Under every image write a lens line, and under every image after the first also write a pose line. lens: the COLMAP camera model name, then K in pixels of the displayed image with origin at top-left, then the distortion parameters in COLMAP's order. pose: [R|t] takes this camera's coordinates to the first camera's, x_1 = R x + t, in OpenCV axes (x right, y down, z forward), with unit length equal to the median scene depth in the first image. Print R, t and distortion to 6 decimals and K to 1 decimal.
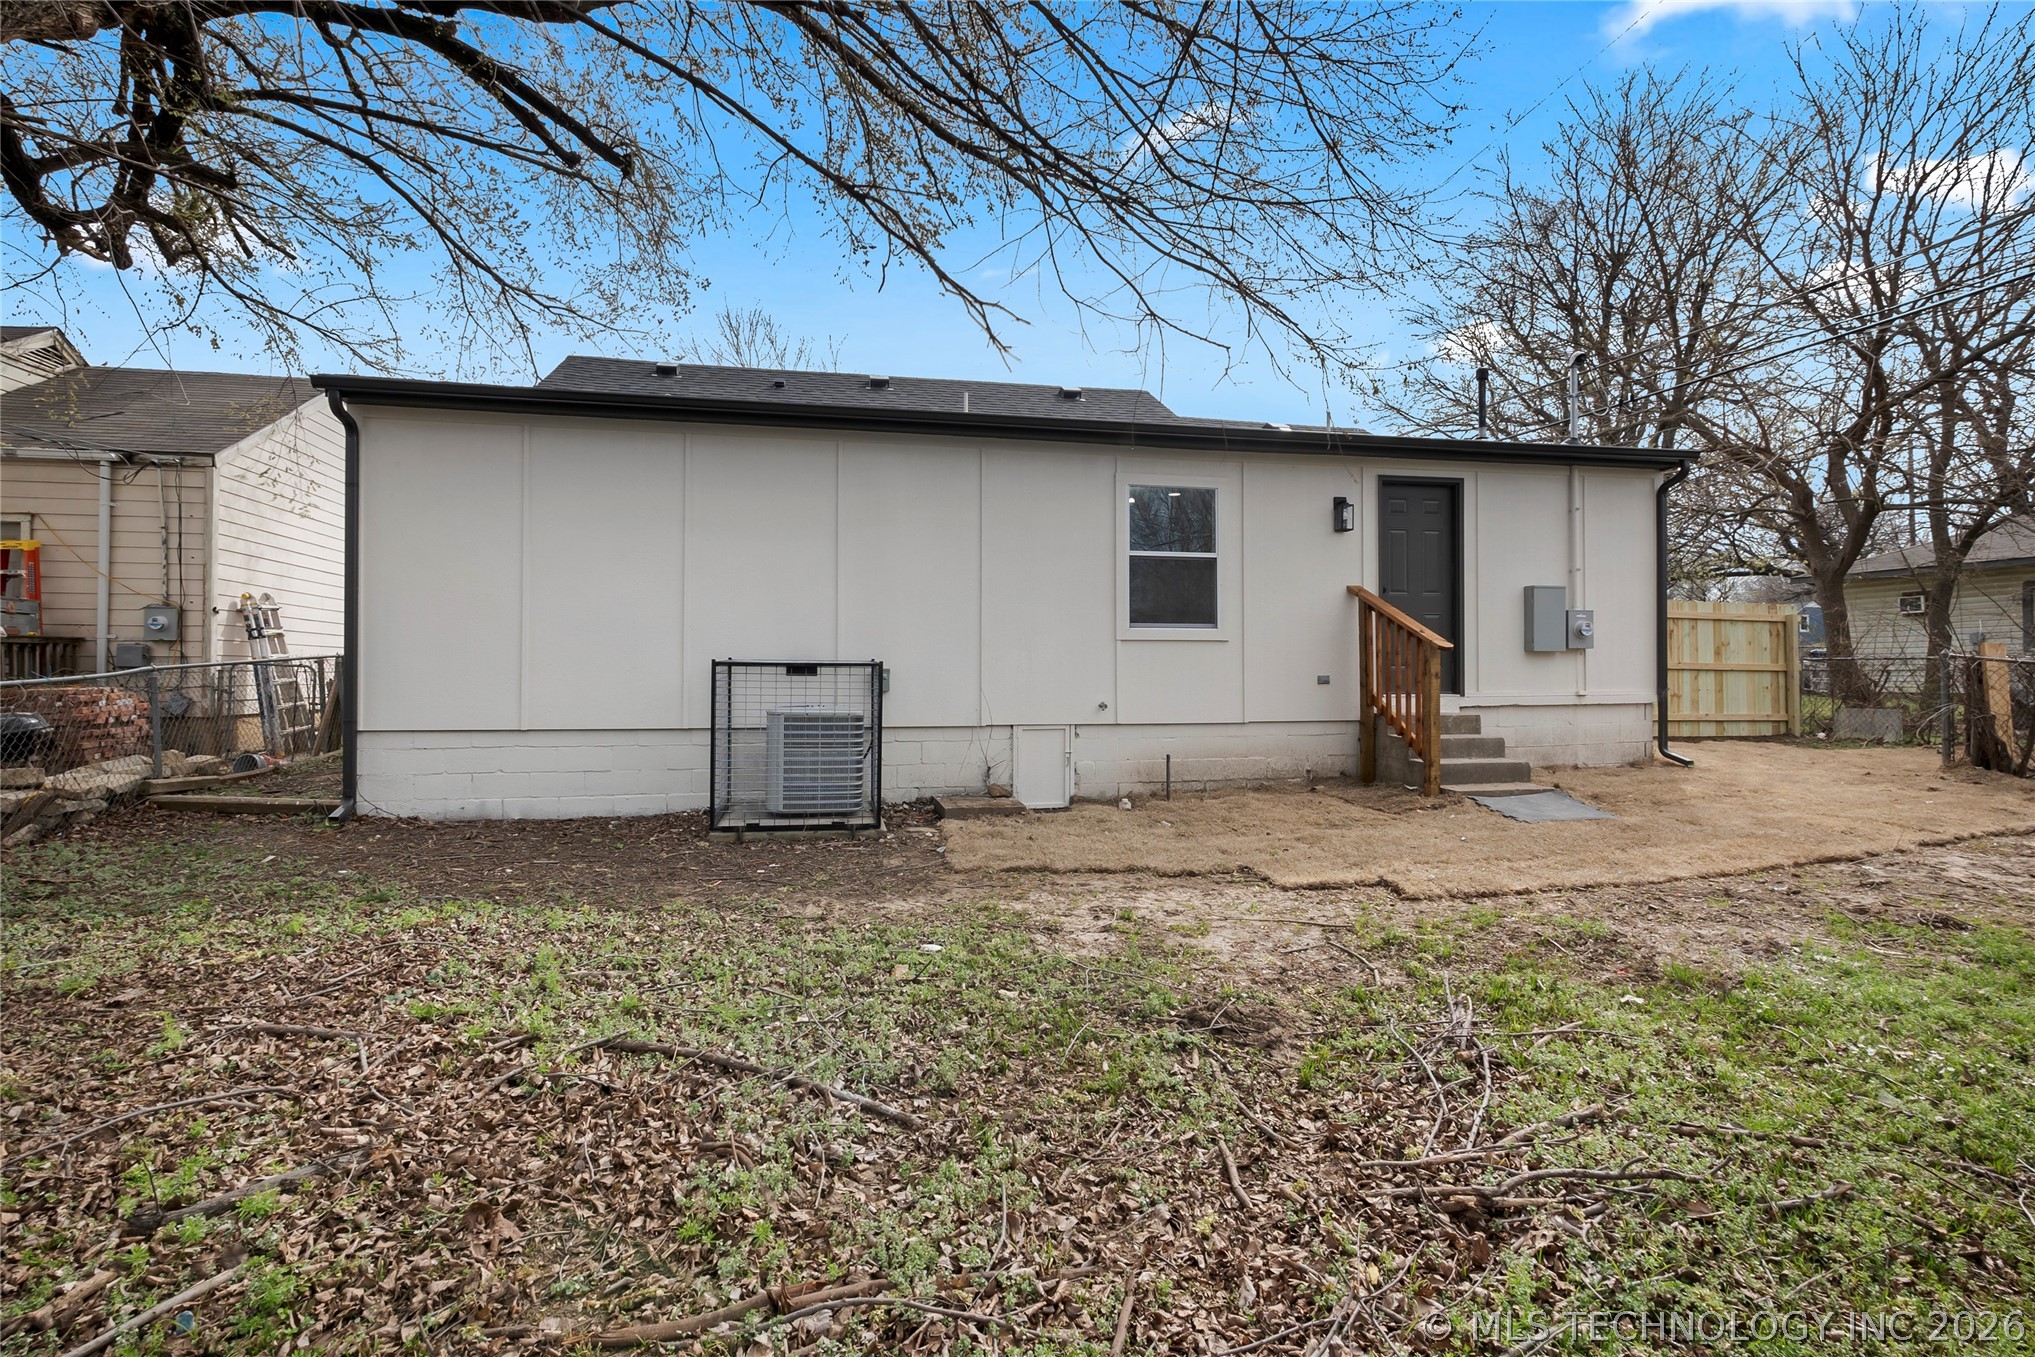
lens RADIAL K [[897.9, 0, 993.5], [0, 897.9, 684.7], [0, 0, 1]] dist [-0.003265, -0.000536]
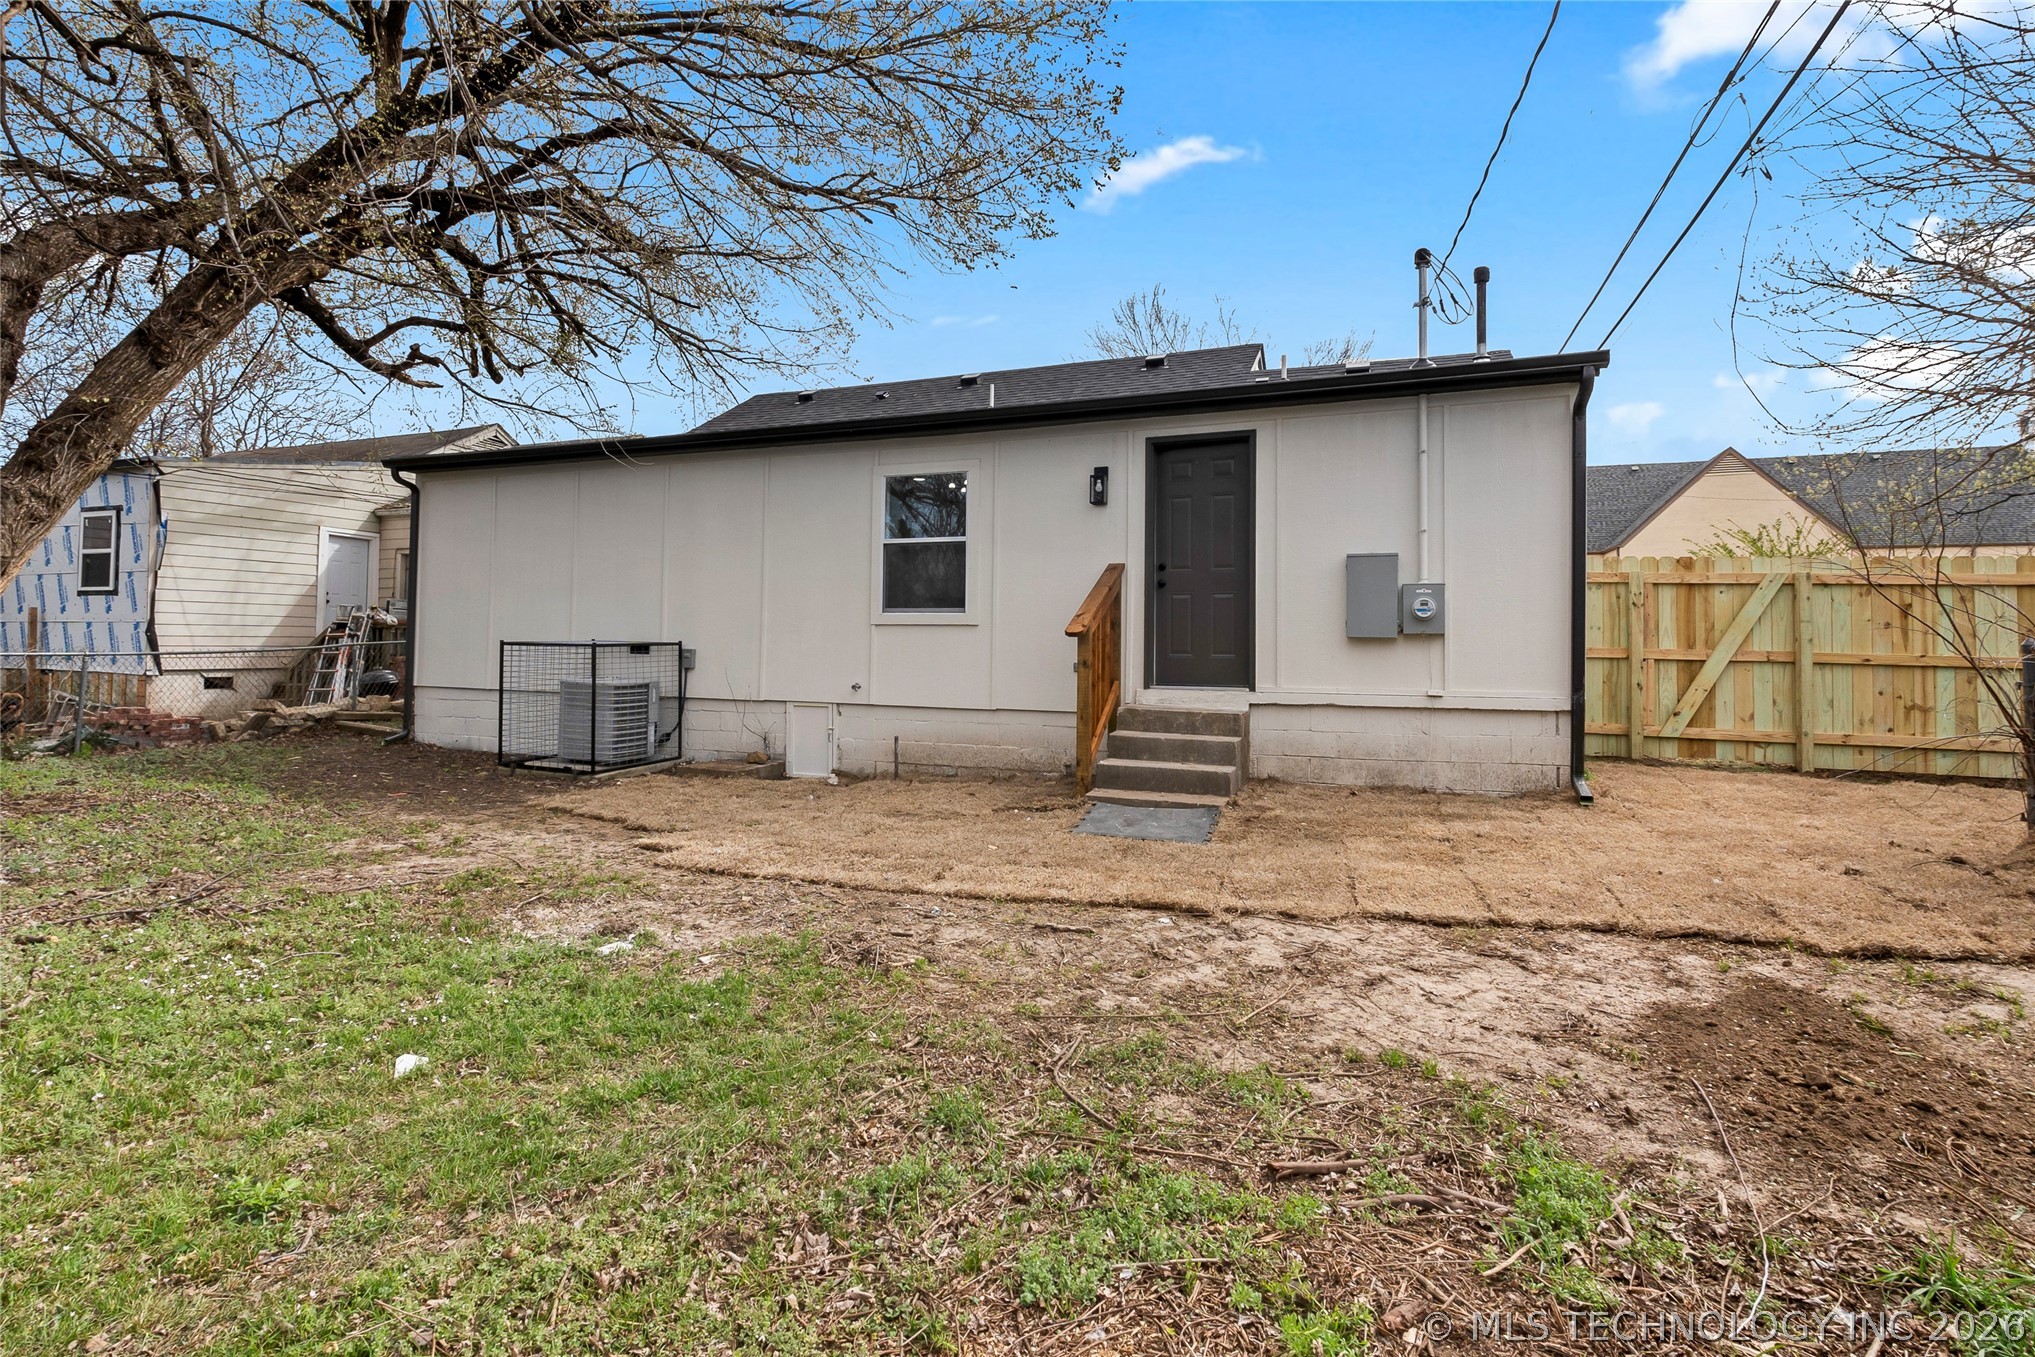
lens RADIAL K [[930.6, 0, 1015.5], [0, 930.6, 661.7], [0, 0, 1]] dist [-0.002625, -0.000410]
pose [[0.848771, 0.018437, -0.528439, 0.836328], [-0.022522, 0.999746, -0.001294, -0.008583], [0.528281, 0.013000, 0.848970, 0.160553]]
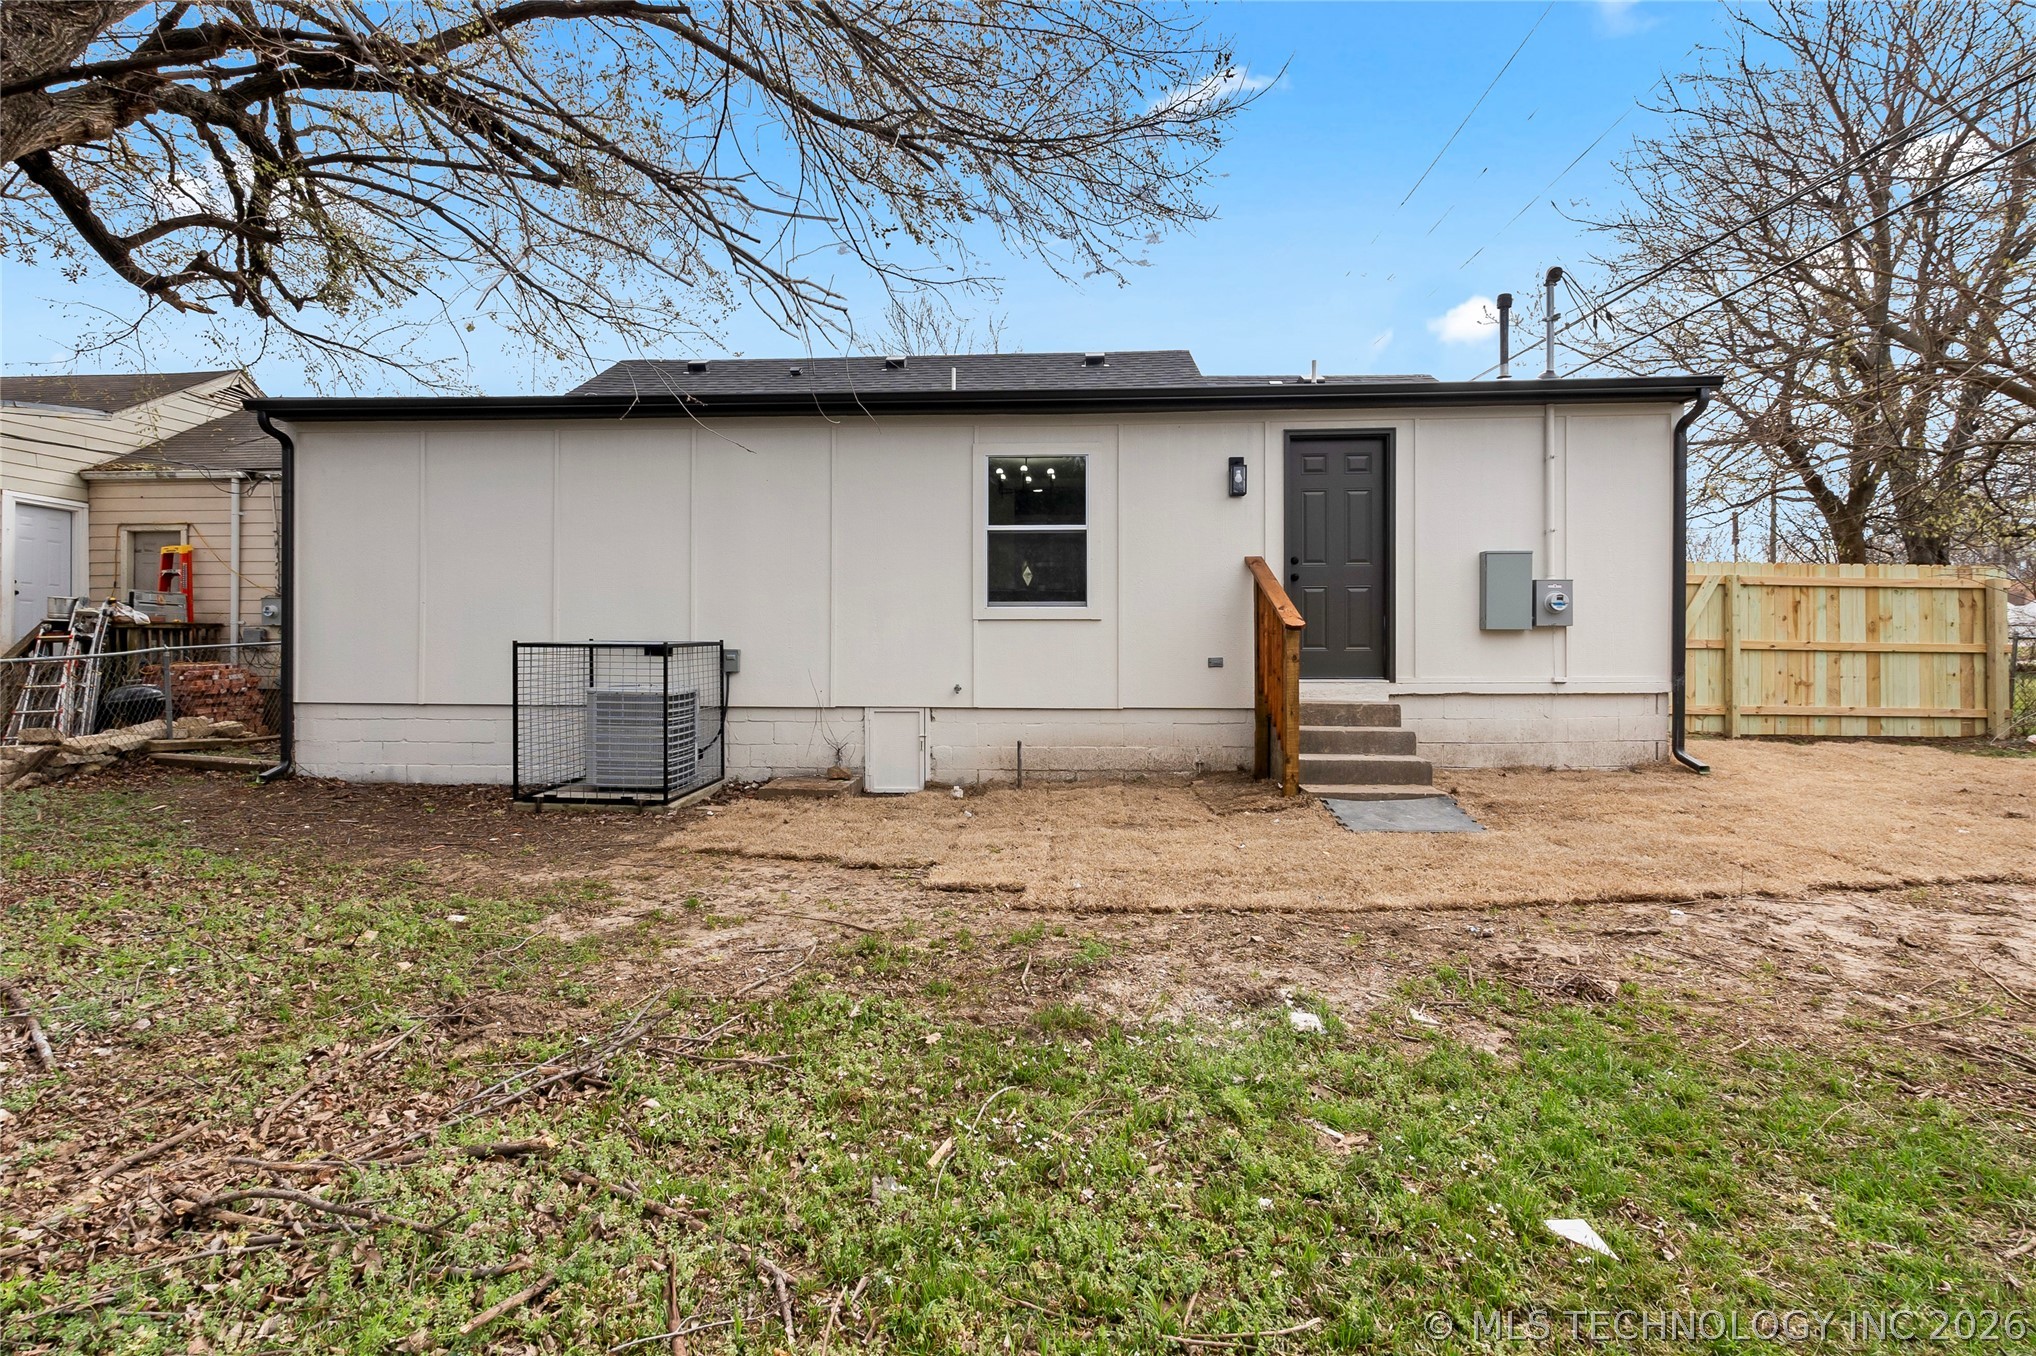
lens RADIAL K [[906.0, 0, 1015.9], [0, 906.0, 677.5], [0, 0, 1]] dist [-0.000383, -0.000194]
pose [[0.969404, 0.008459, -0.245324, 0.407234], [-0.005064, 0.999883, 0.014465, -0.002470], [0.245418, -0.012780, 0.969333, 0.073697]]
